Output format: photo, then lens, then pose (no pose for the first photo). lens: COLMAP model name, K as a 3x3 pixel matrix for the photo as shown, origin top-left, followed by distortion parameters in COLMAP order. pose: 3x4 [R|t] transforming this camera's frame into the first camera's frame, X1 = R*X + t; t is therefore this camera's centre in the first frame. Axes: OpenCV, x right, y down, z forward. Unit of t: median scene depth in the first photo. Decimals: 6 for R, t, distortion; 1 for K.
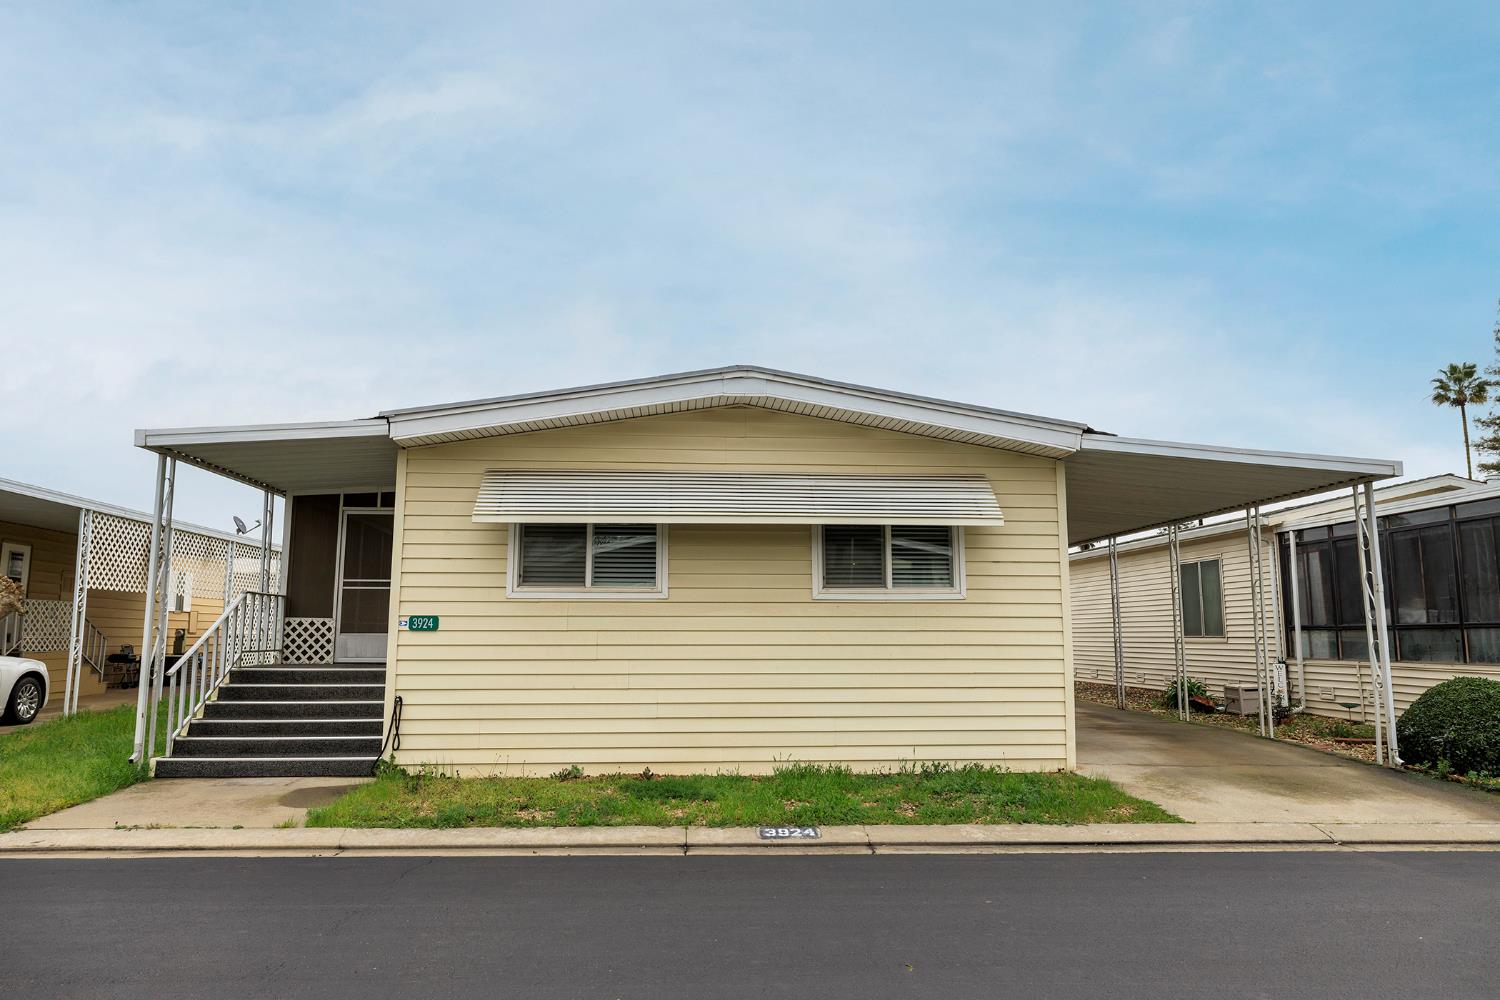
lens RADIAL K [[972.9, 0, 750.0], [0, 972.9, 500.0], [0, 0, 1]] dist [0.000309, 0.001459]
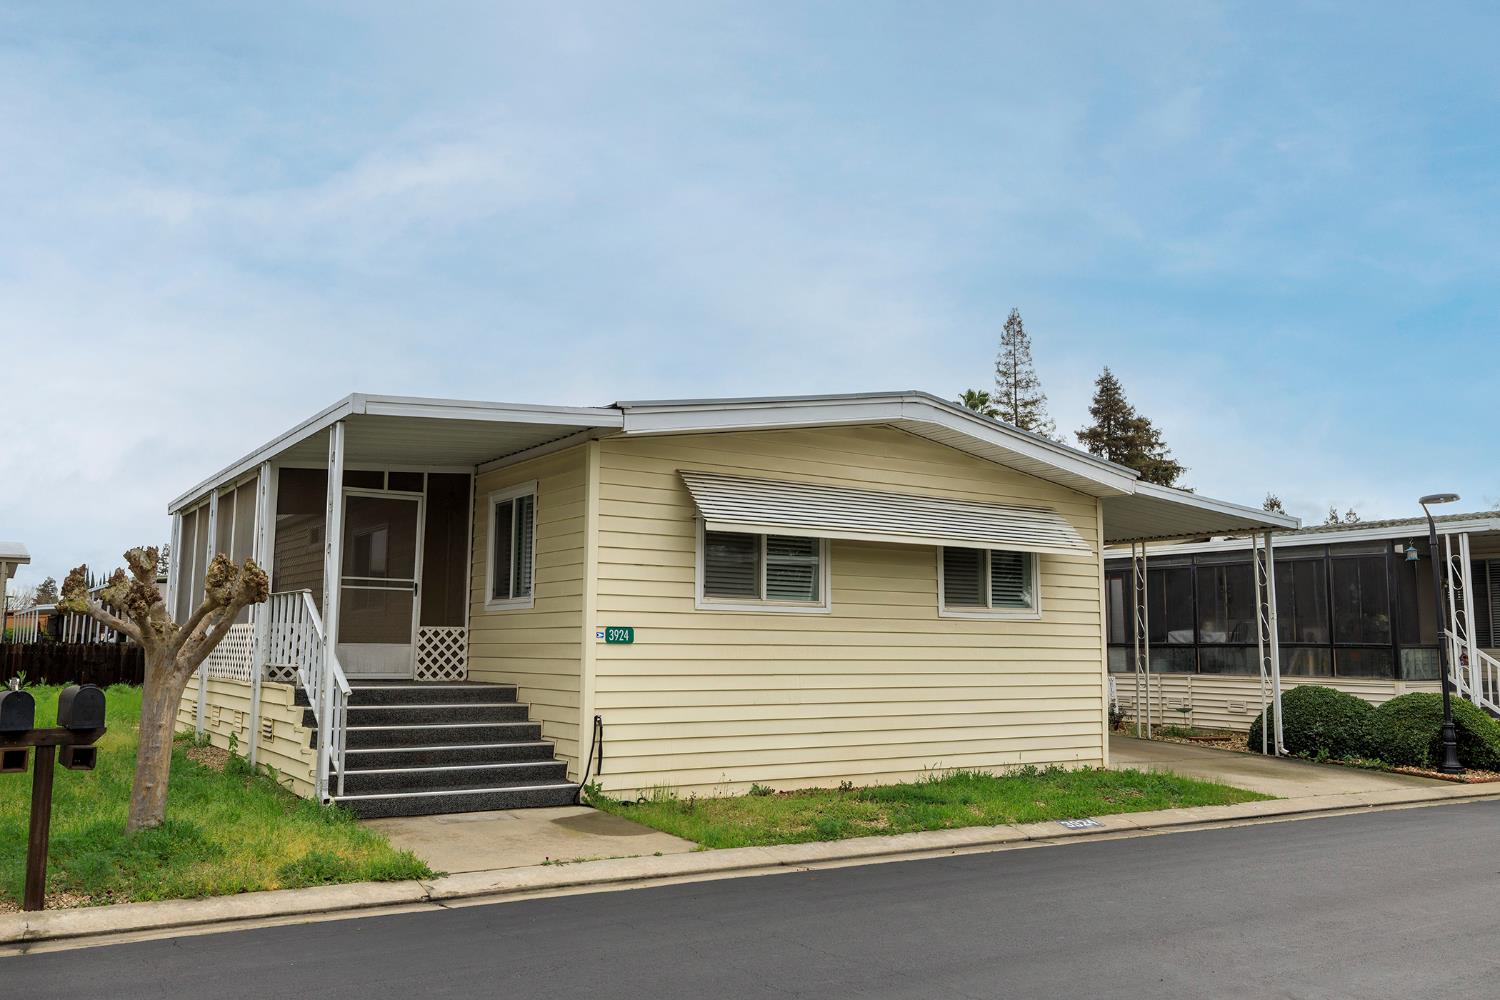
lens RADIAL K [[1185.2, 0, 750.0], [0, 1185.2, 500.0], [0, 0, 1]] dist [0.007088, 0.000741]
pose [[0.873244, 0.067115, 0.482639, -0.745761], [-0.074898, 0.997186, -0.003154, -0.004840], [-0.481492, -0.033394, 0.875814, -0.023422]]
